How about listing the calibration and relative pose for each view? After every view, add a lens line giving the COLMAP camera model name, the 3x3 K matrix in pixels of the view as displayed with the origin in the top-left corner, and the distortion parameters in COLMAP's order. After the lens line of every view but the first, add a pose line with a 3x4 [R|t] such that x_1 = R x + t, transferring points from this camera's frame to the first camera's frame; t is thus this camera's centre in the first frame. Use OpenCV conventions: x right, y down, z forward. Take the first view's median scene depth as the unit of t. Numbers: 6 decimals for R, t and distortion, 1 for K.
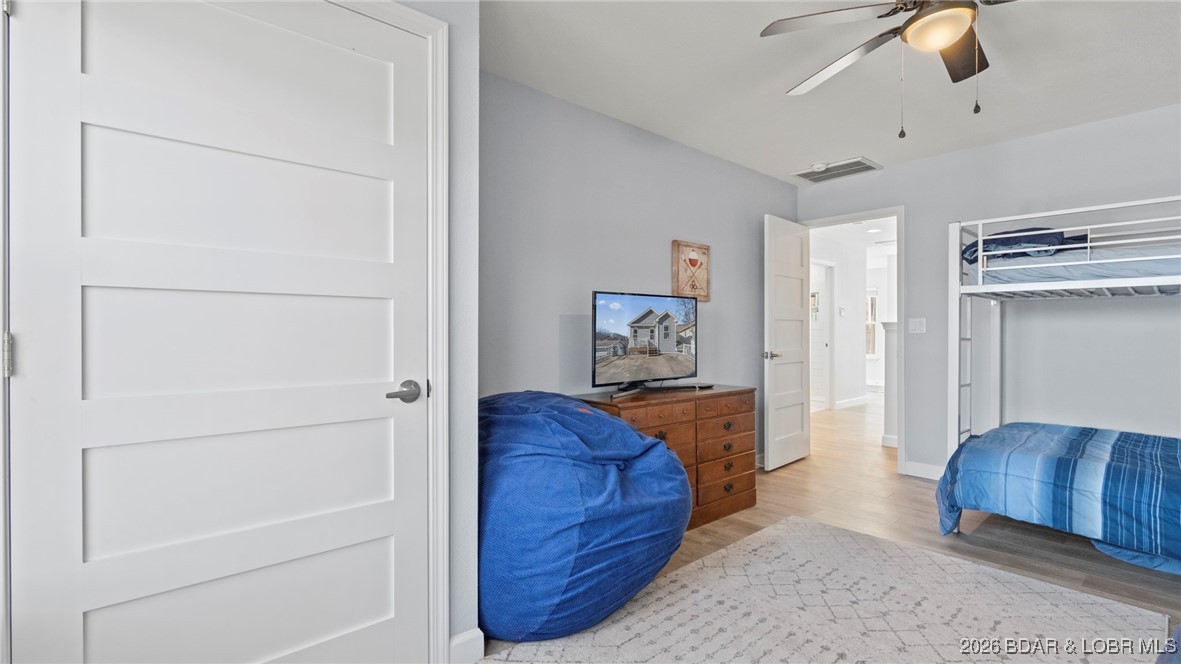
lens RADIAL K [[531.4, 0, 587.0], [0, 531.4, 333.7], [0, 0, 1]] dist [-0.003864, 0.000262]
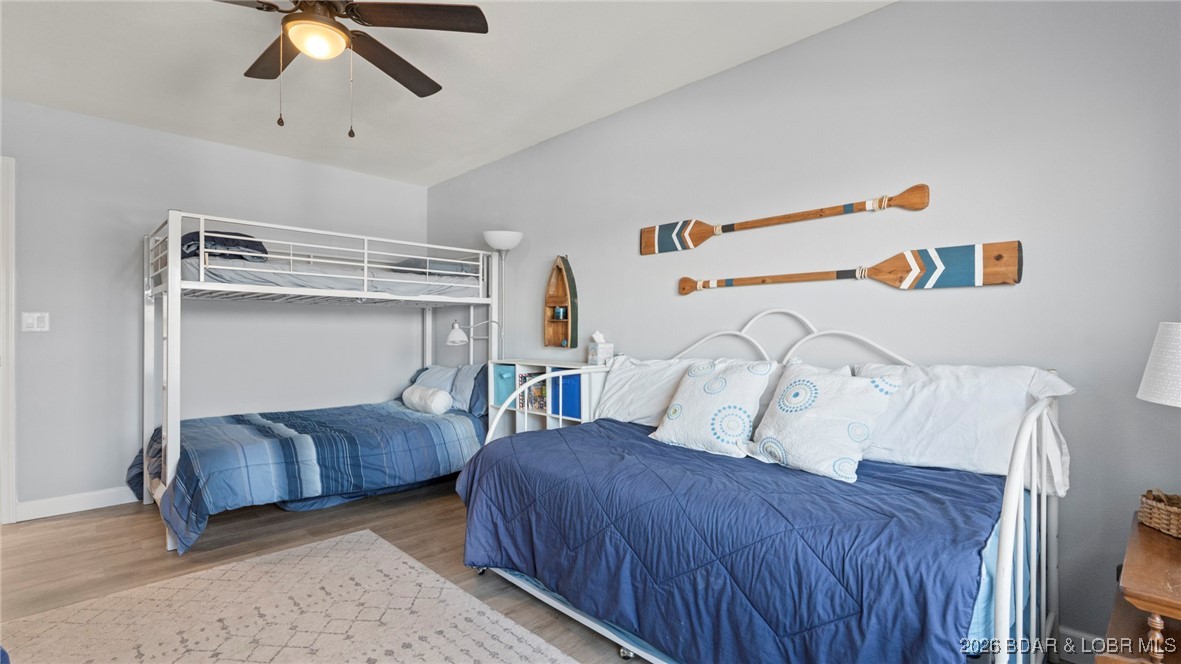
lens RADIAL K [[523.1, 0, 606.8], [0, 523.1, 333.8], [0, 0, 1]] dist [-0.003226, -0.000145]
pose [[-0.052025, -0.004792, 0.998634, -0.282907], [0.002922, 0.999983, 0.004951, 0.000494], [-0.998641, 0.003176, -0.052010, 0.353988]]
